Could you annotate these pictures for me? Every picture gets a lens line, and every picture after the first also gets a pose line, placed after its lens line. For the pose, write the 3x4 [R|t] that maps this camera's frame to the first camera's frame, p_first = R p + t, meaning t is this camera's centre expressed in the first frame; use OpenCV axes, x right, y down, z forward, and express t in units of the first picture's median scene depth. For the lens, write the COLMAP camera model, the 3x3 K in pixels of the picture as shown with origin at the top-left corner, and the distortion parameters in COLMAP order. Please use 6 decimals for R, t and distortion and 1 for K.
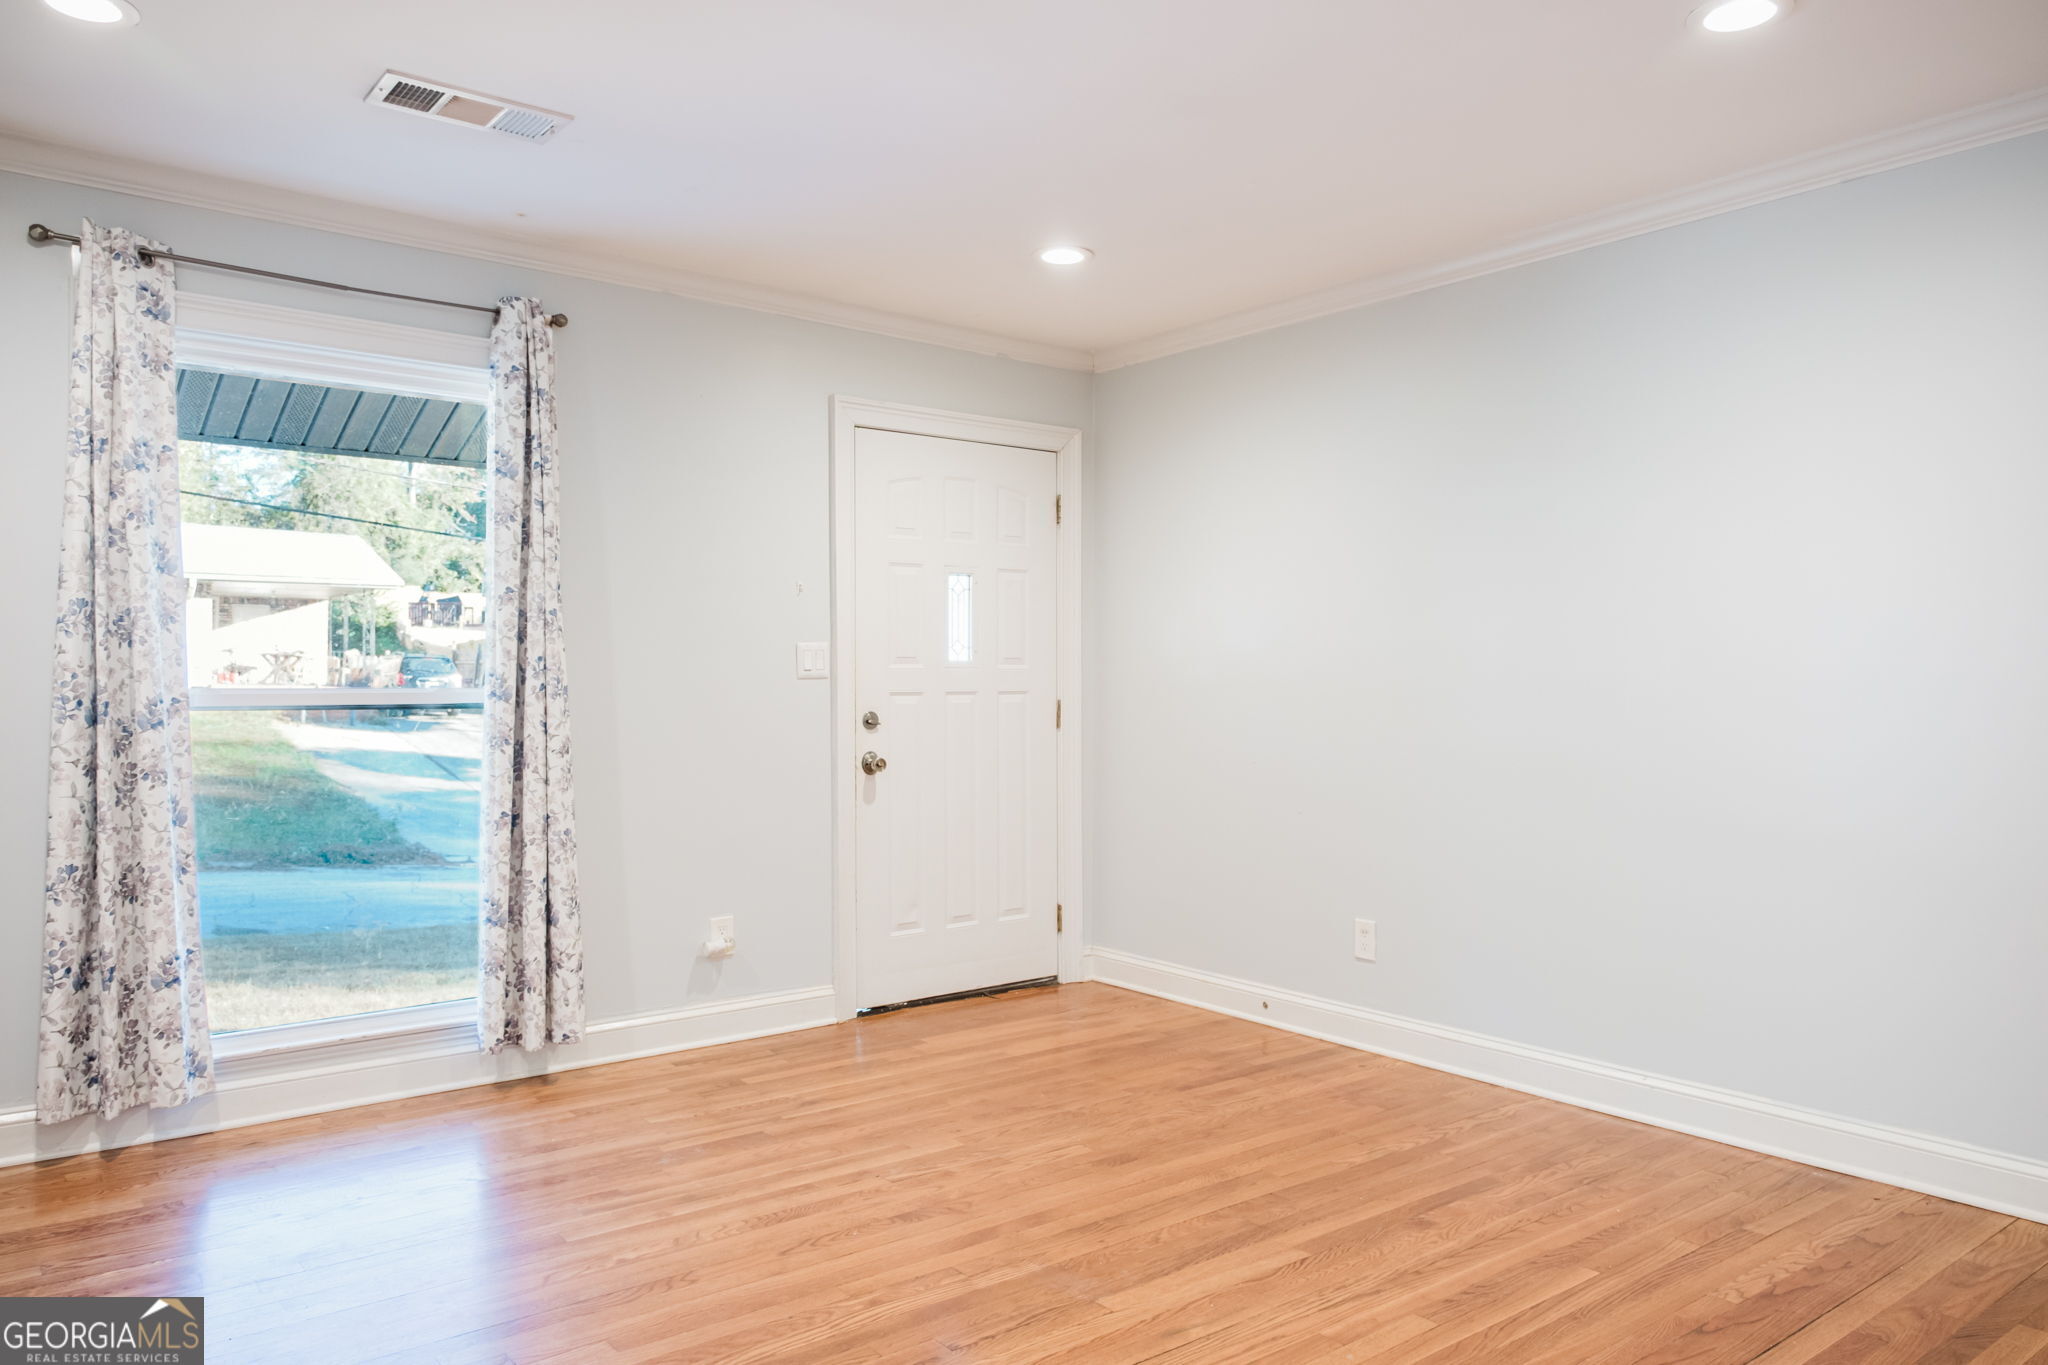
lens RADIAL K [[1412.0, 0, 1021.7], [0, 1412.0, 690.9], [0, 0, 1]] dist [0.014172, -0.003161]
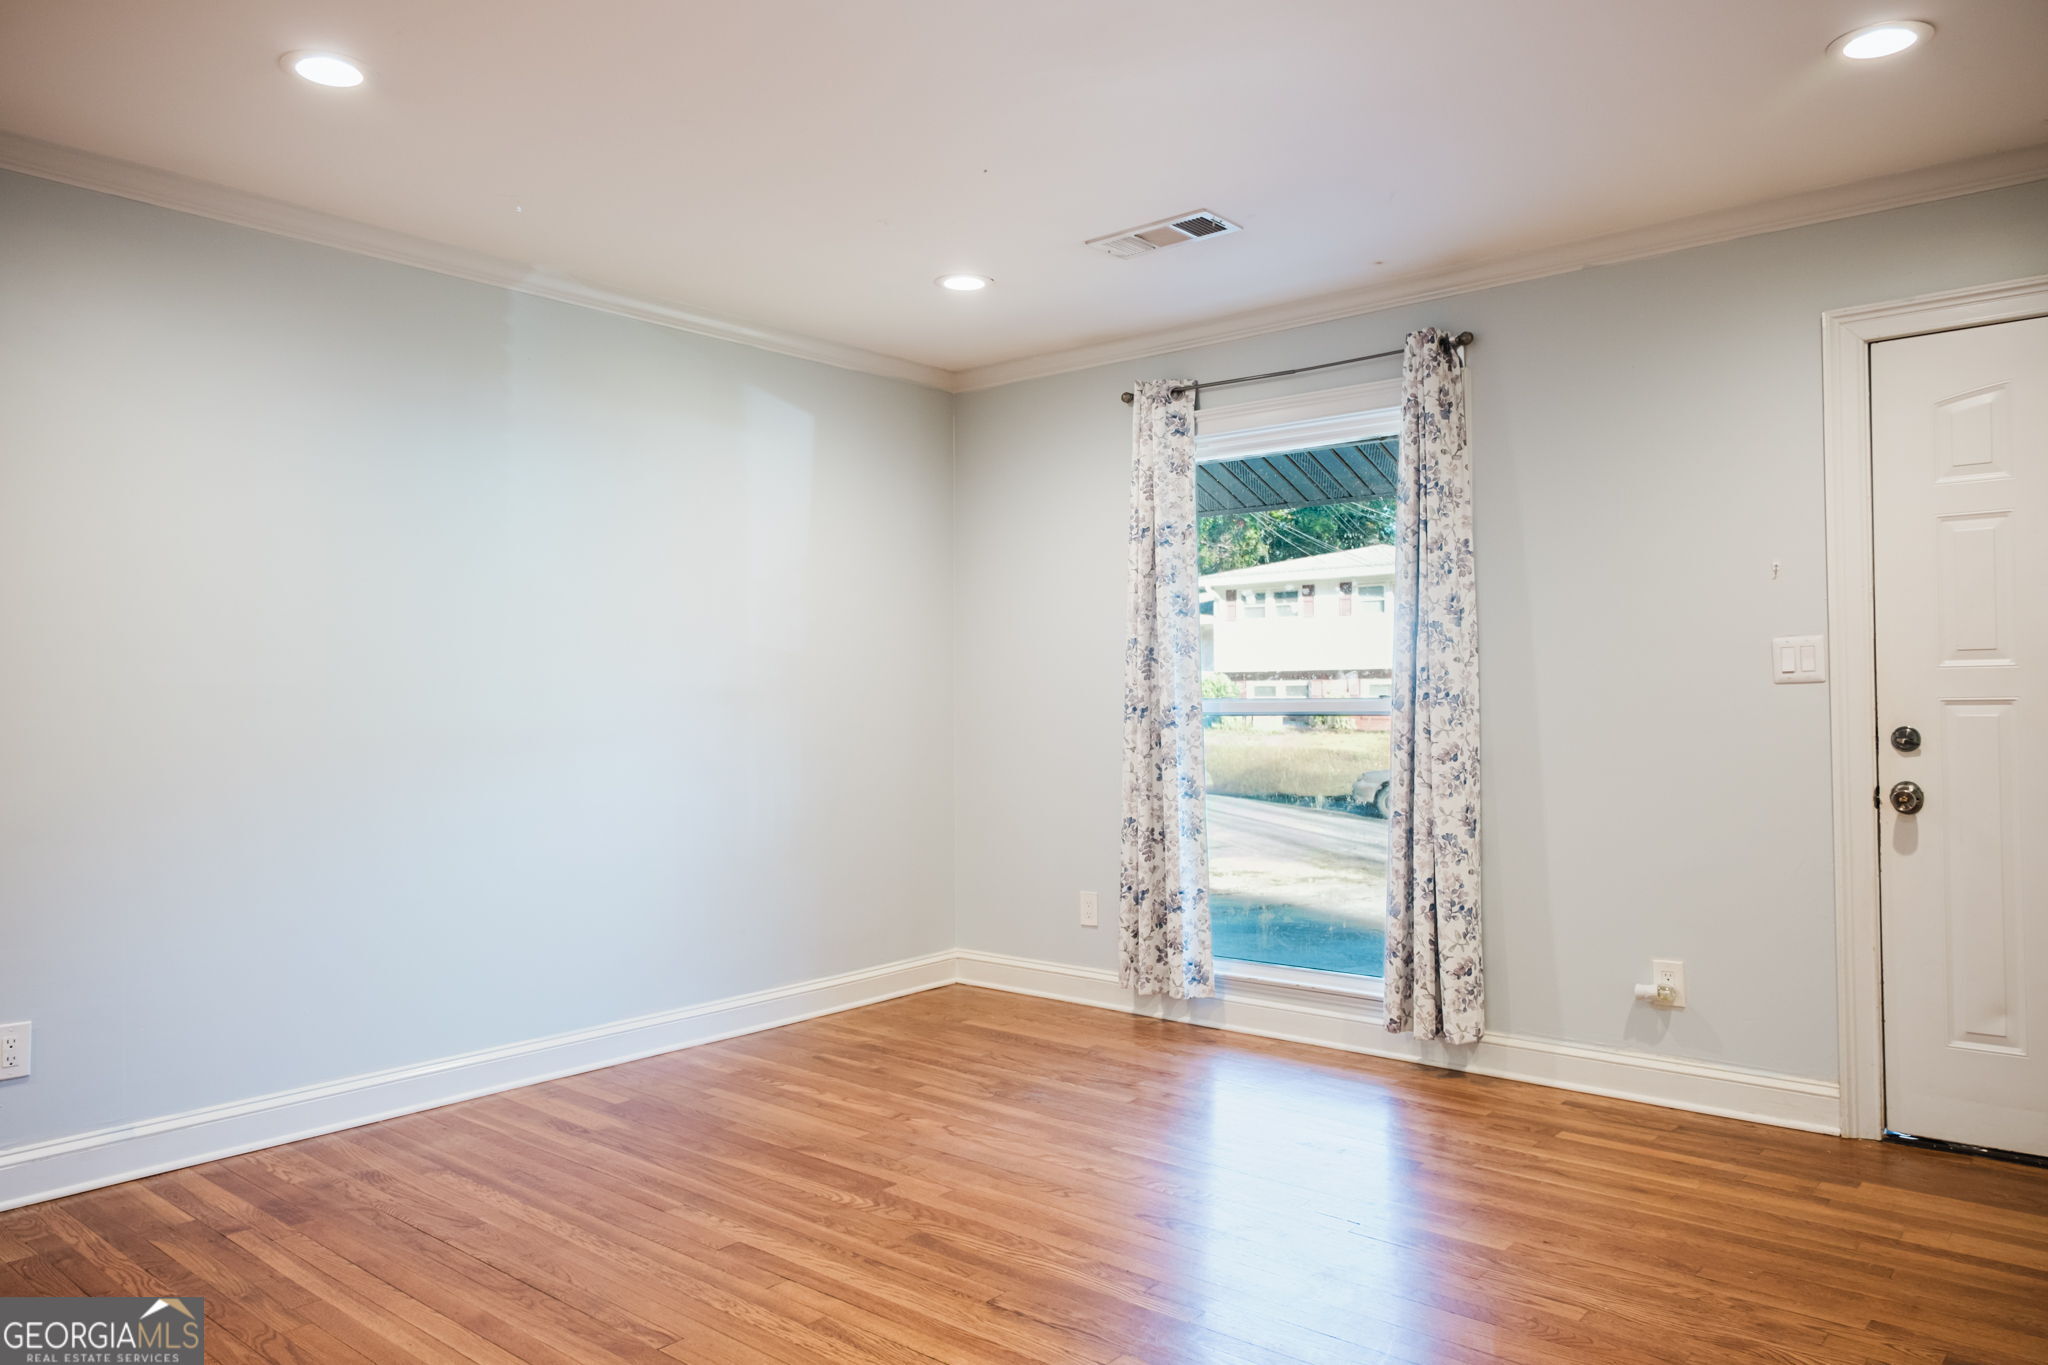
lens RADIAL K [[1412.0, 0, 1009.7], [0, 1412.0, 689.4], [0, 0, 1]] dist [0.014172, -0.003161]
pose [[0.191758, -0.008485, -0.981406, 0.596325], [0.003249, 0.999963, -0.008011, -0.000300], [0.981437, -0.001653, 0.191778, 0.464189]]
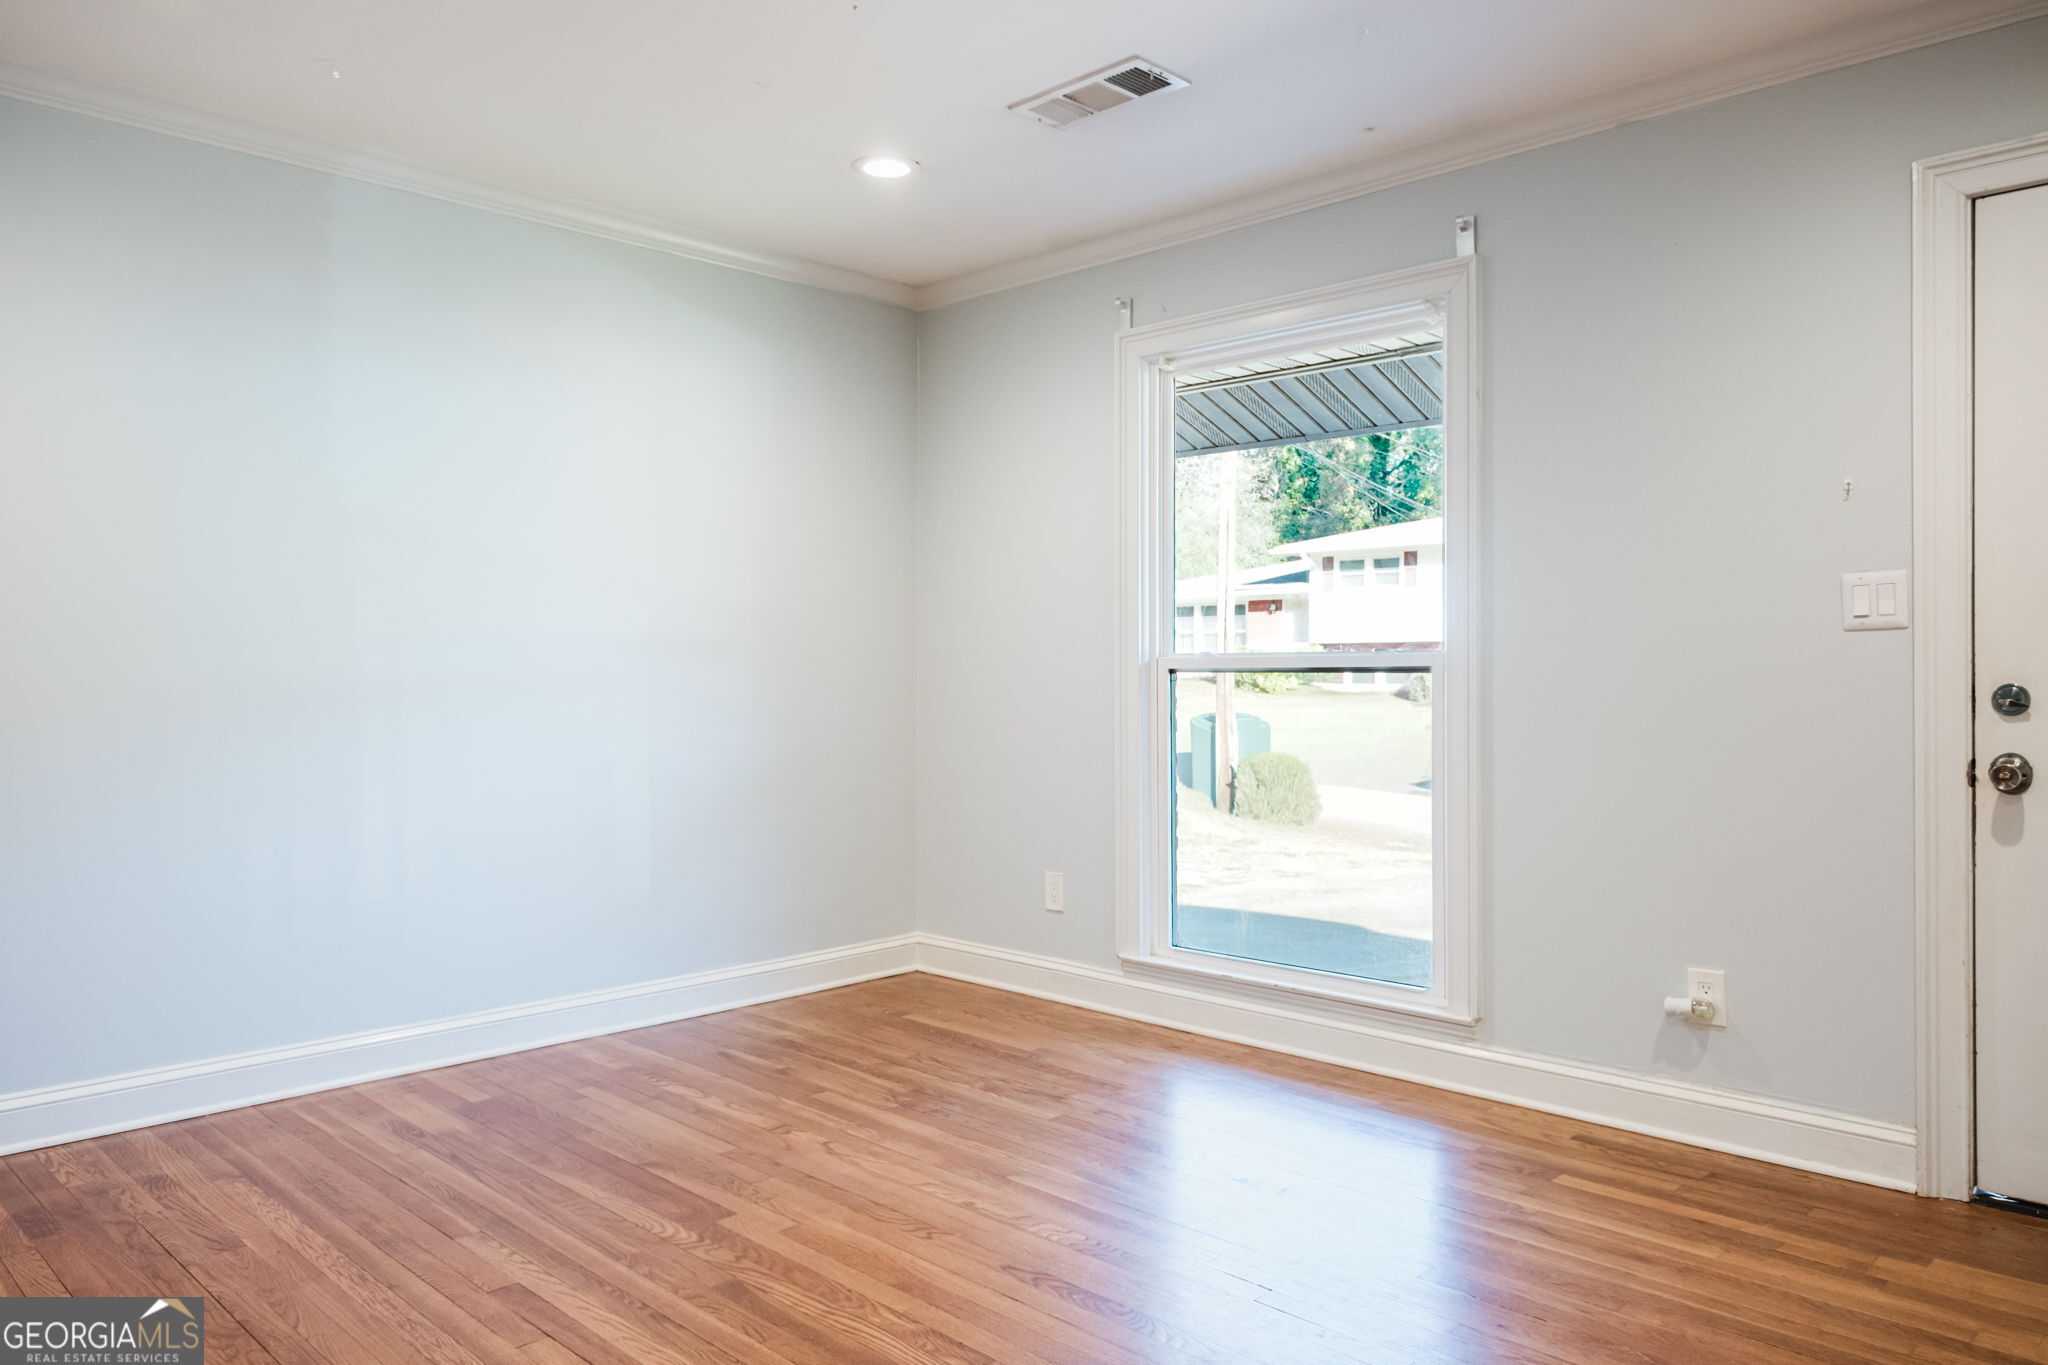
lens RADIAL K [[1412.0, 0, 1018.9], [0, 1412.0, 692.6], [0, 0, 1]] dist [0.014172, -0.003161]
pose [[0.110919, 0.010861, -0.993770, 0.483244], [-0.003815, 0.999938, 0.010502, 0.015601], [0.993822, 0.002627, 0.110953, 0.610263]]
